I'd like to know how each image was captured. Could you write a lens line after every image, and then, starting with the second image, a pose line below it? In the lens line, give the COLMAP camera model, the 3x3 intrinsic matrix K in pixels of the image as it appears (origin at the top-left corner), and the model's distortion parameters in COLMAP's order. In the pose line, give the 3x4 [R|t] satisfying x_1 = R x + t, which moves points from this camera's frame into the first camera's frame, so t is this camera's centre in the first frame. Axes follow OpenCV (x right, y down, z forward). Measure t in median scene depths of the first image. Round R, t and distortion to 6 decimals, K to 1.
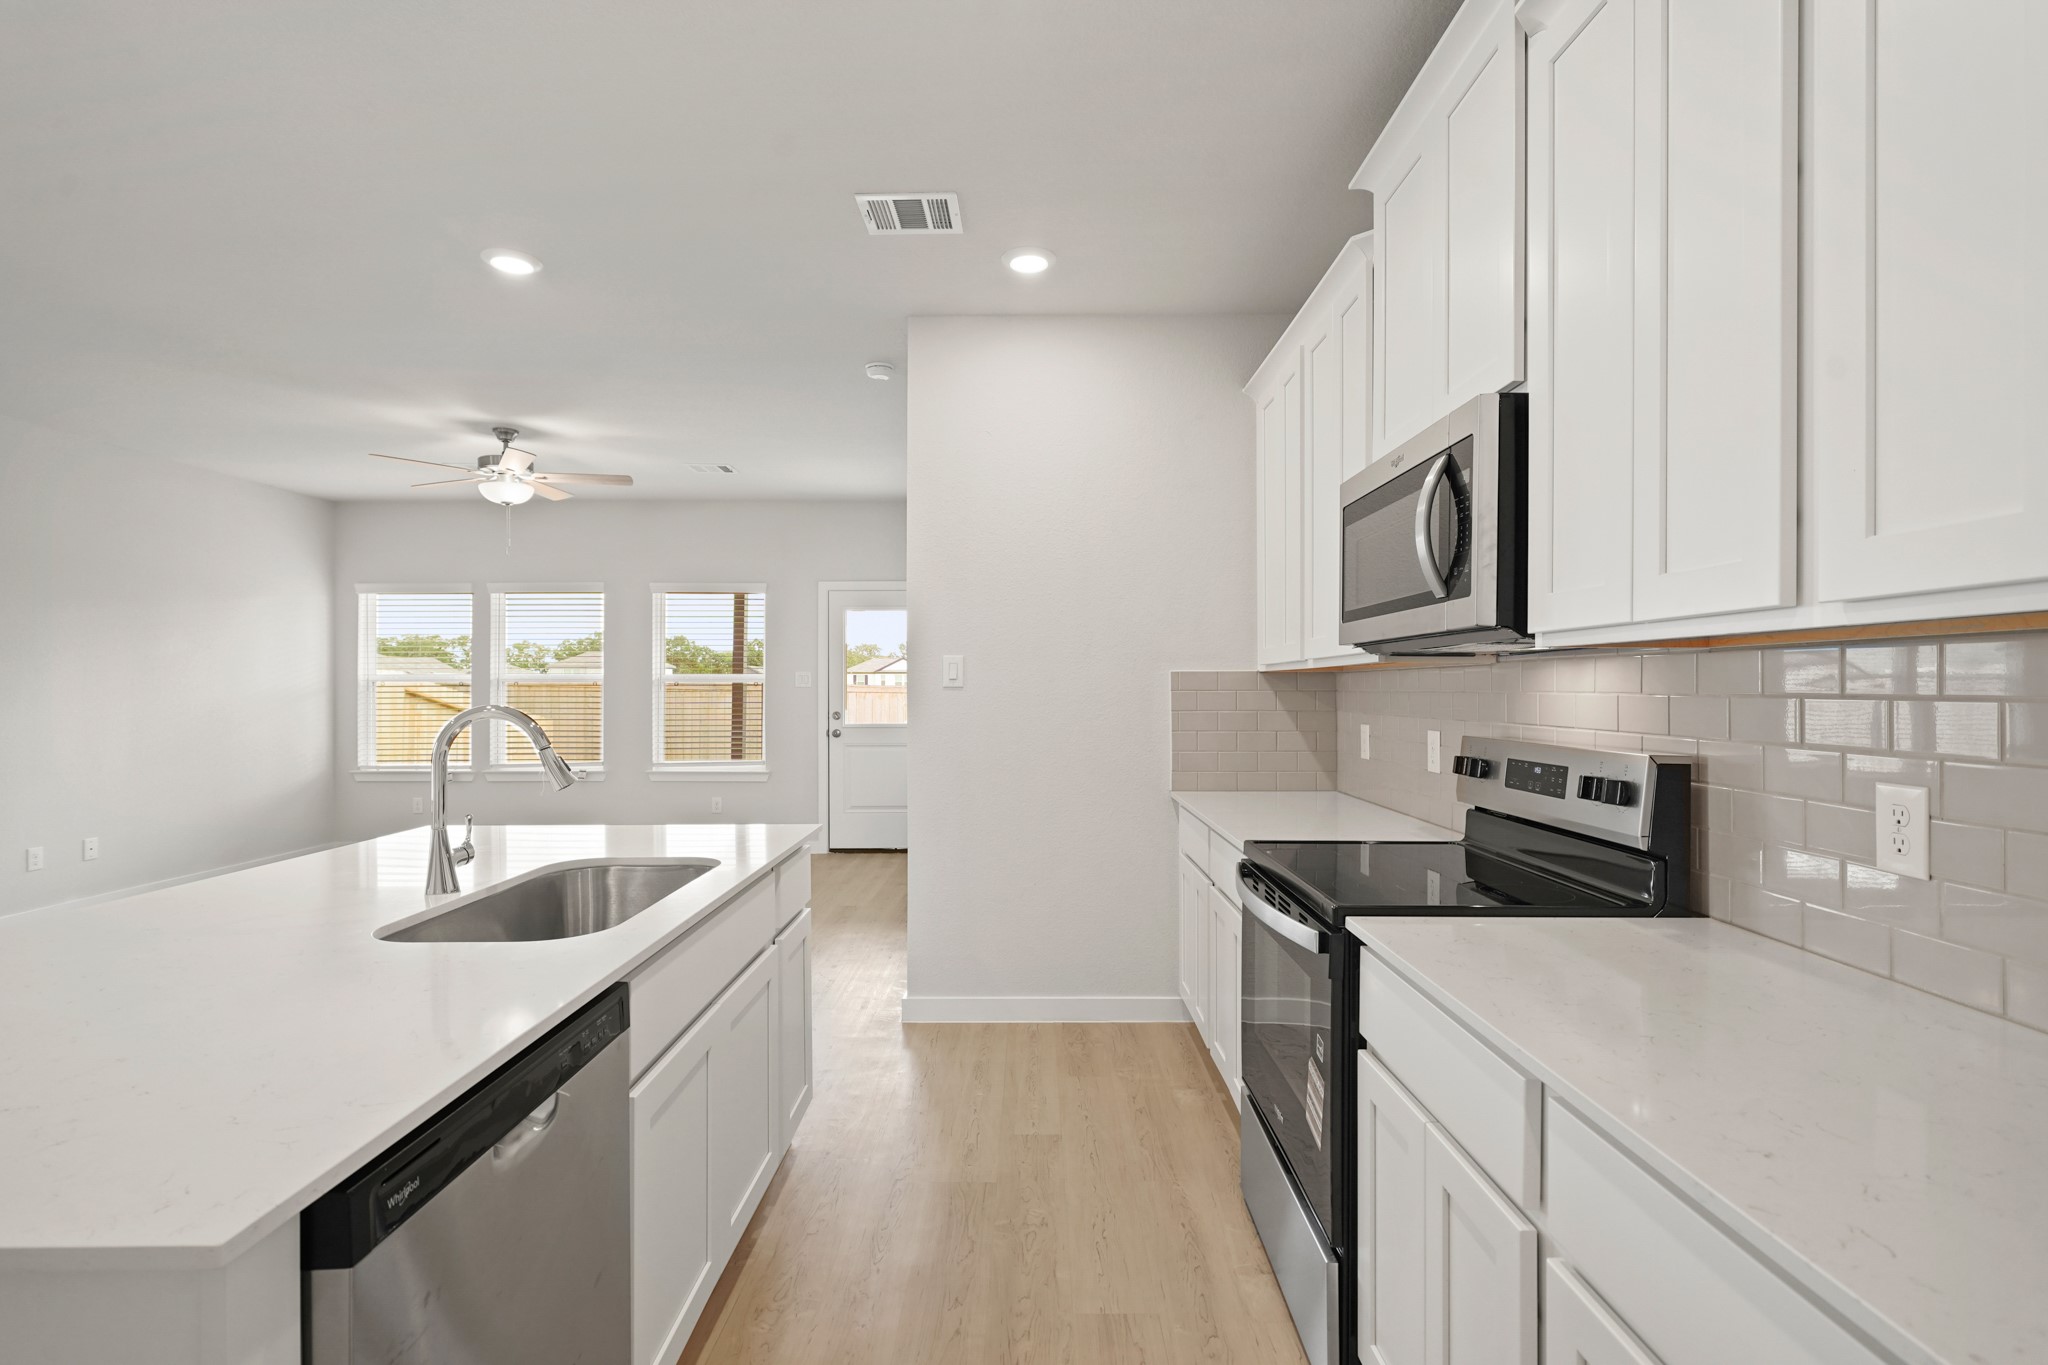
lens RADIAL K [[916.9, 0, 1037.3], [0, 916.9, 677.6], [0, 0, 1]] dist [0.003562, 0.000328]
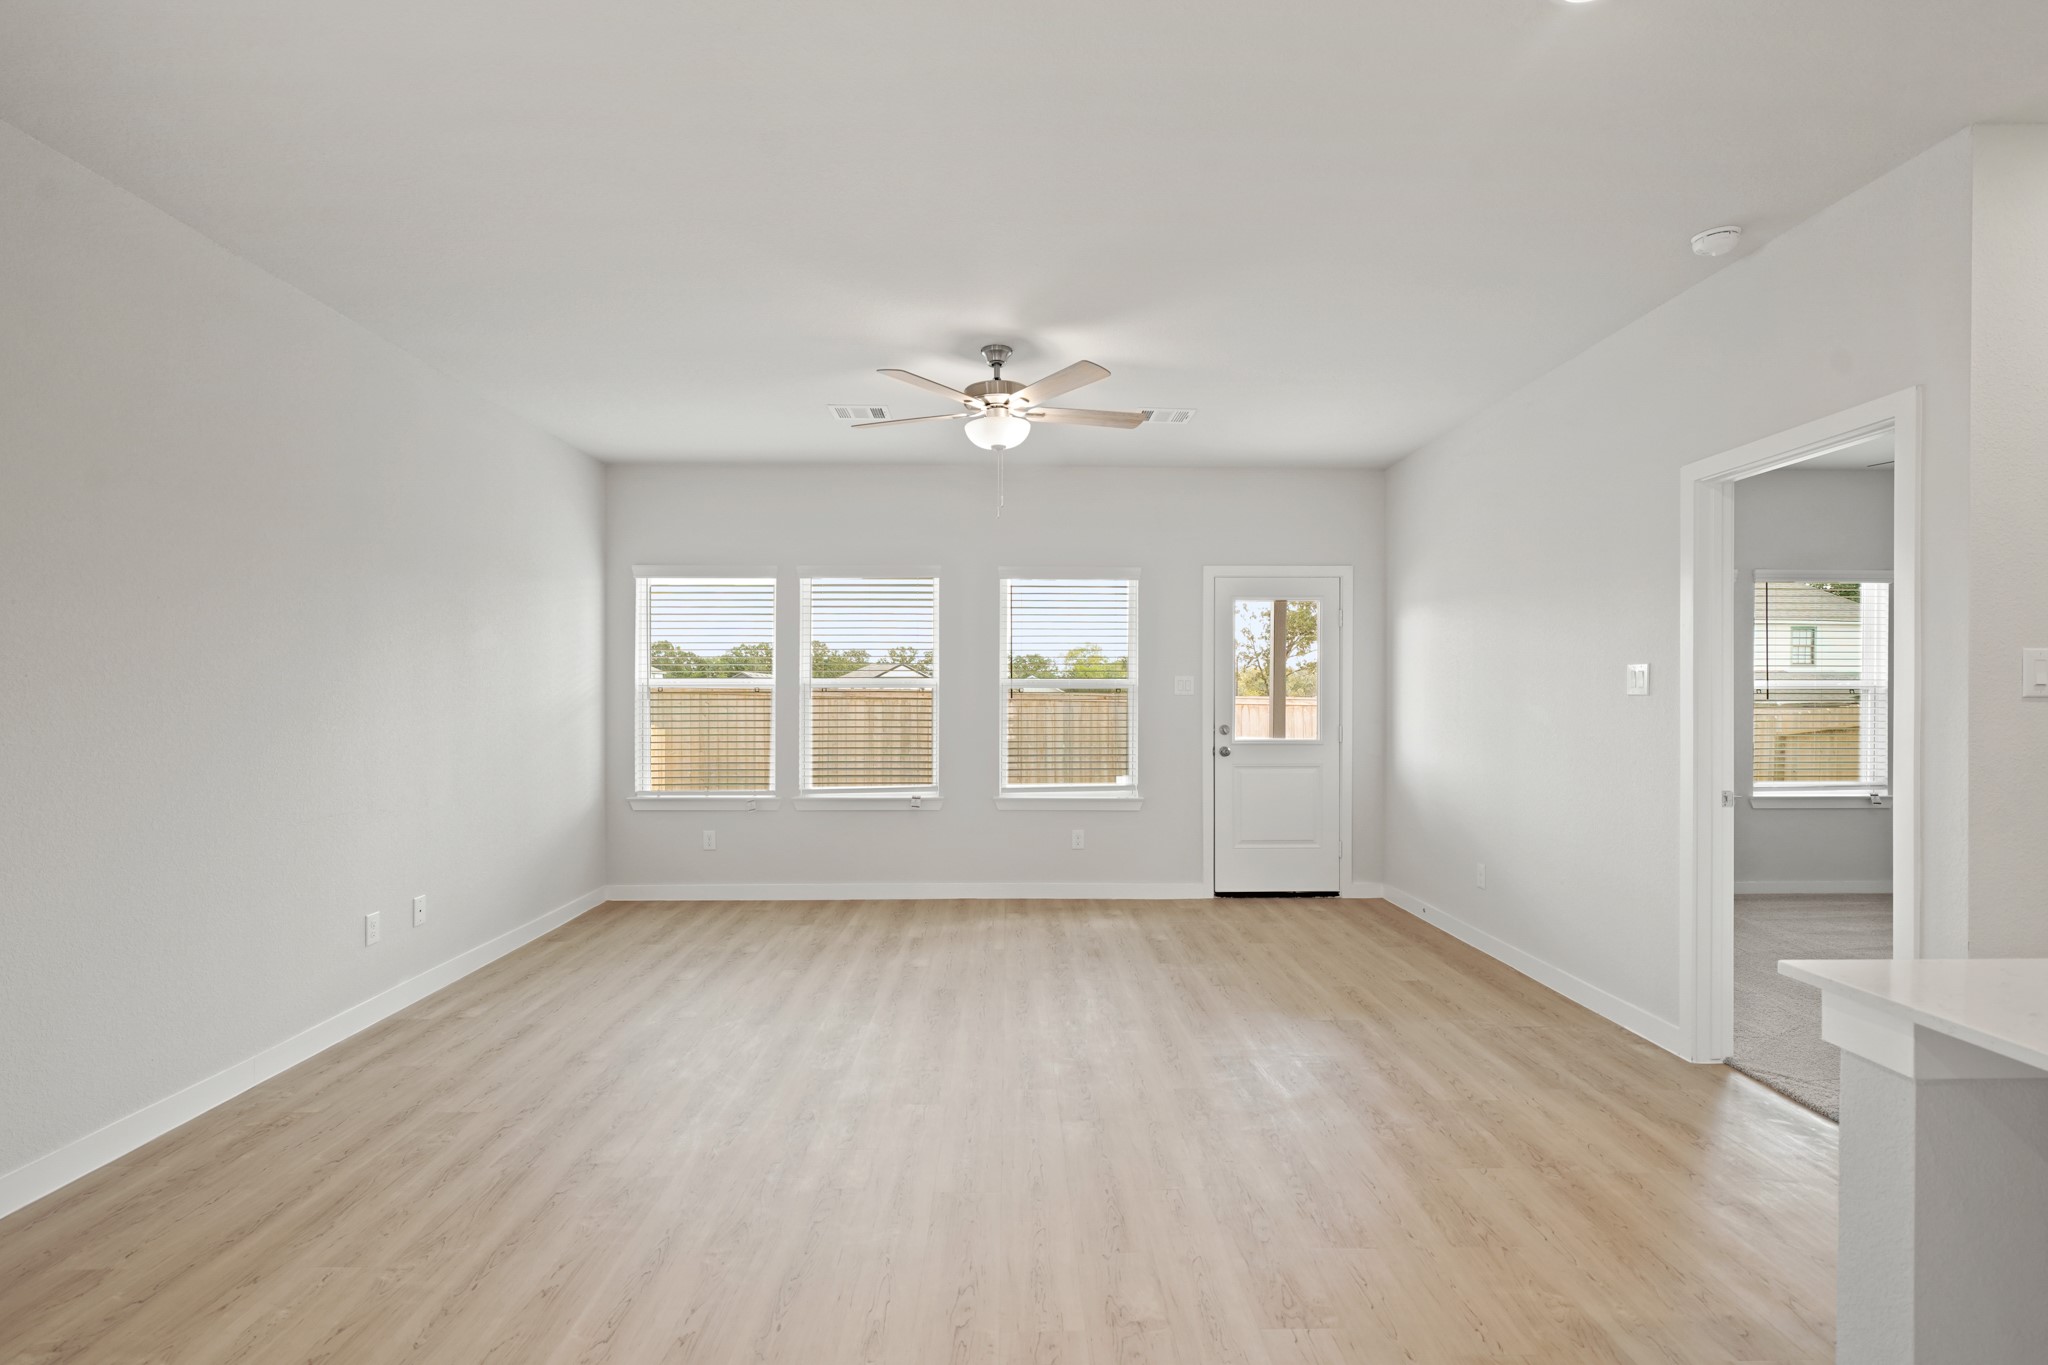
lens RADIAL K [[916.9, 0, 1007.3], [0, 916.9, 694.1], [0, 0, 1]] dist [0.003562, 0.000328]
pose [[0.999726, 0.002057, 0.023326, -0.431630], [-0.002304, 0.999942, 0.010545, 0.001301], [-0.023303, -0.010596, 0.999672, 0.187398]]
